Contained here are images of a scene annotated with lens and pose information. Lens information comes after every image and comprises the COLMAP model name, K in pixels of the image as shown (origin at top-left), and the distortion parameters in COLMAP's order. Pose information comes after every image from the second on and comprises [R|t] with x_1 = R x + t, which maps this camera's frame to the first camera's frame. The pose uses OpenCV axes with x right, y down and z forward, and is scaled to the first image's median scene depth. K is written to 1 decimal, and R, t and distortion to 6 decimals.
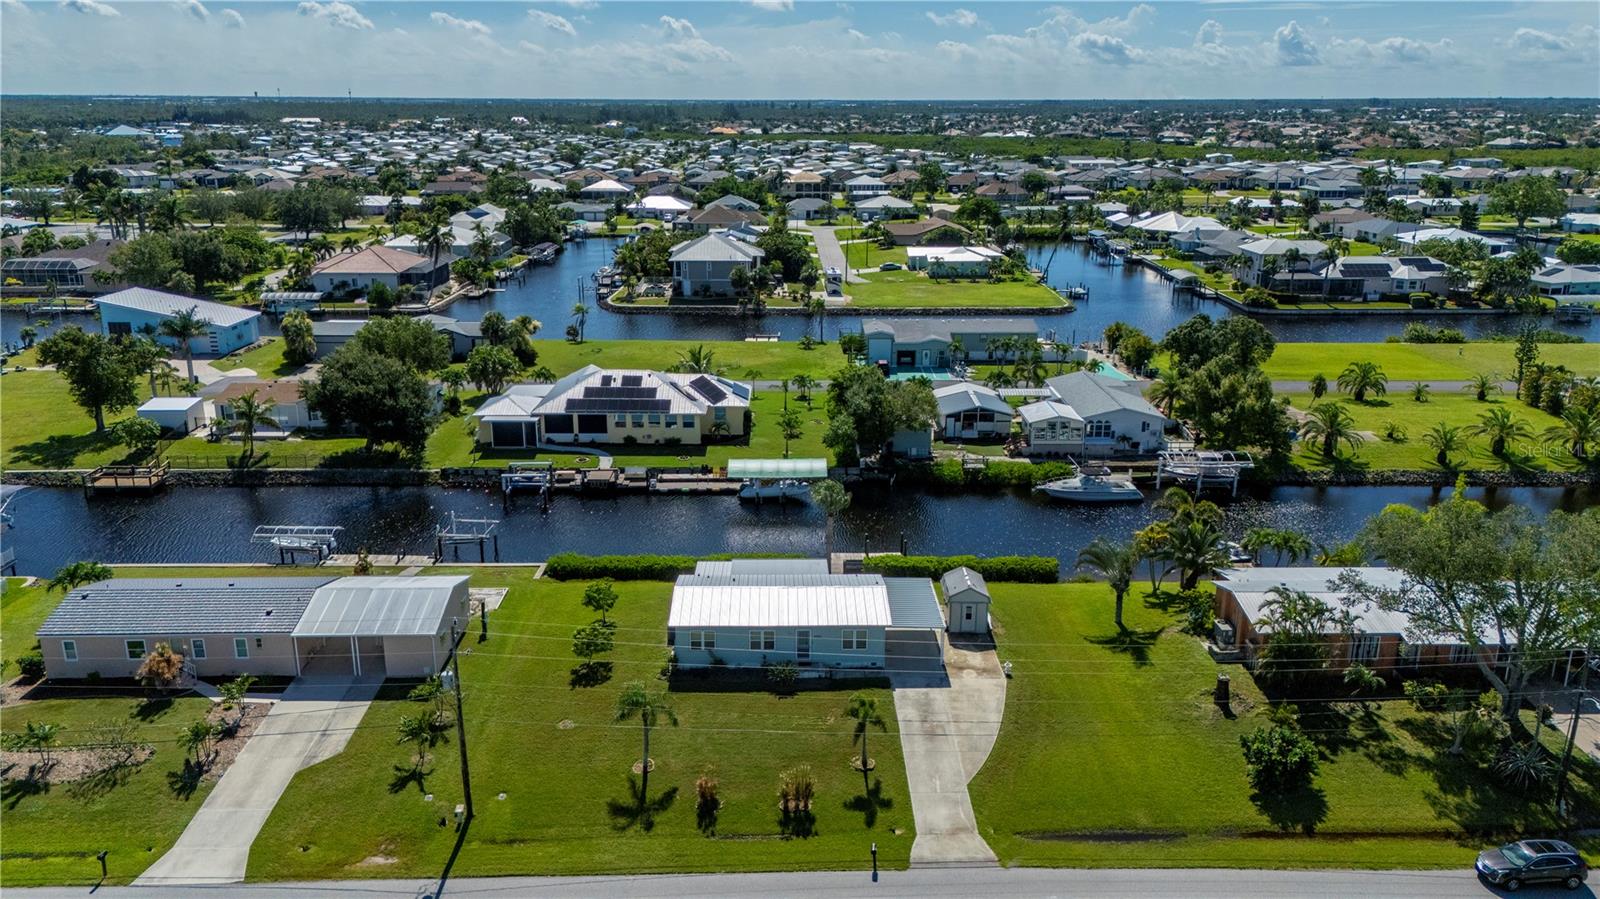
lens RADIAL K [[1174.3, 0, 803.2], [0, 1174.3, 451.4], [0, 0, 1]] dist [0.063698, -0.056047]
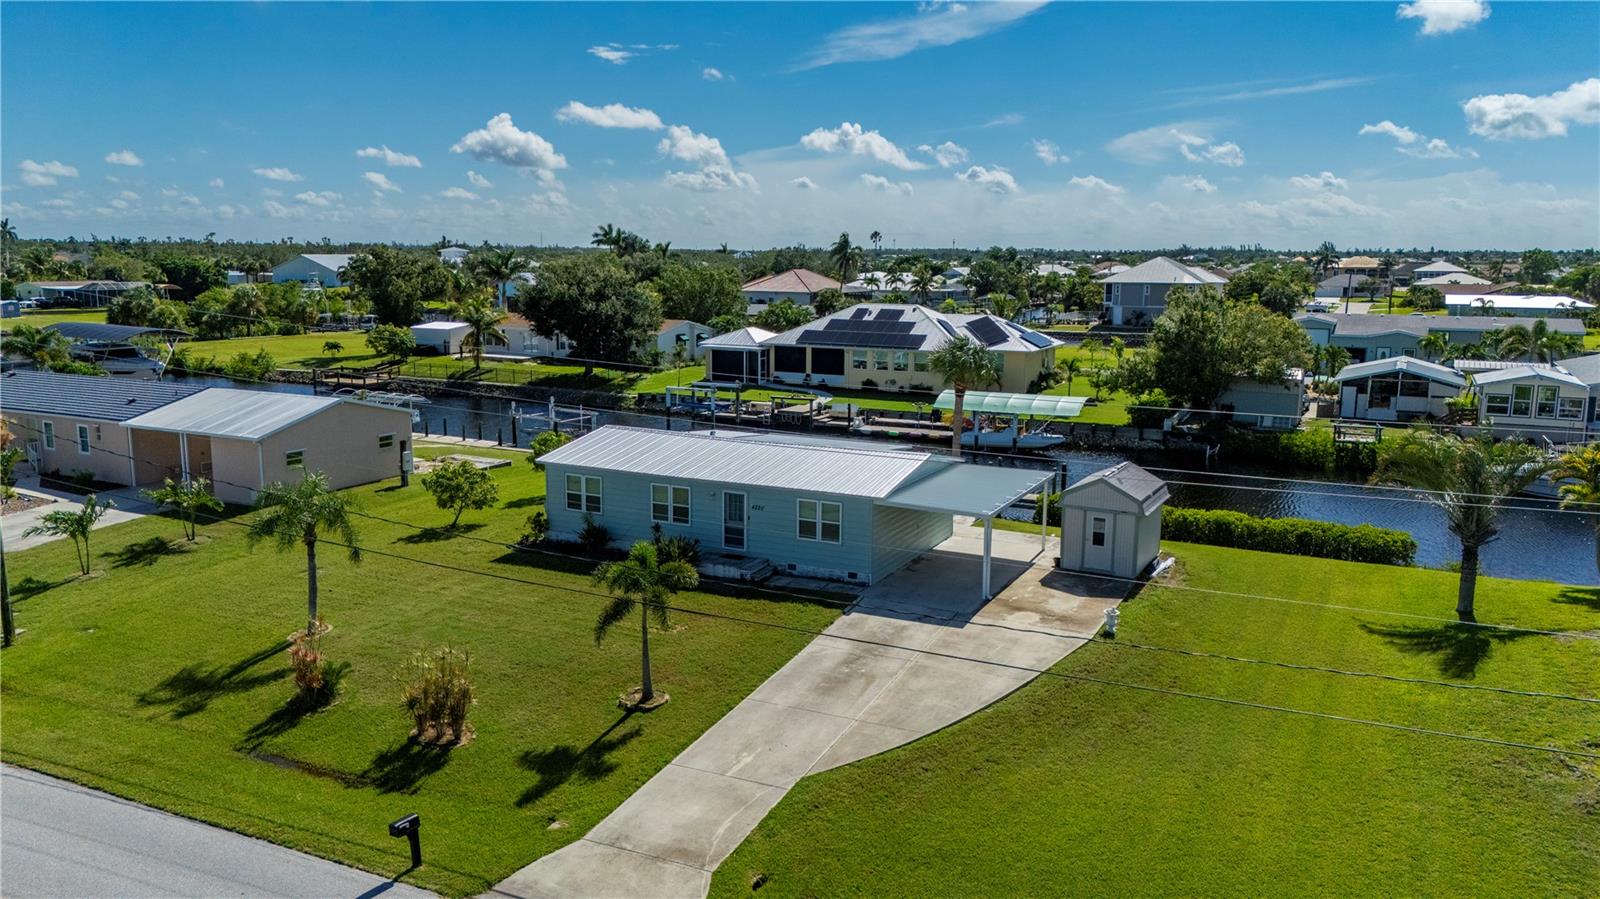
lens RADIAL K [[1174.3, 0, 803.2], [0, 1174.3, 451.4], [0, 0, 1]] dist [0.063698, -0.056047]
pose [[0.887558, 0.080387, -0.453628, 0.254212], [-0.134106, 0.987099, -0.087467, 0.164534], [0.440744, 0.138467, 0.886889, 0.493692]]
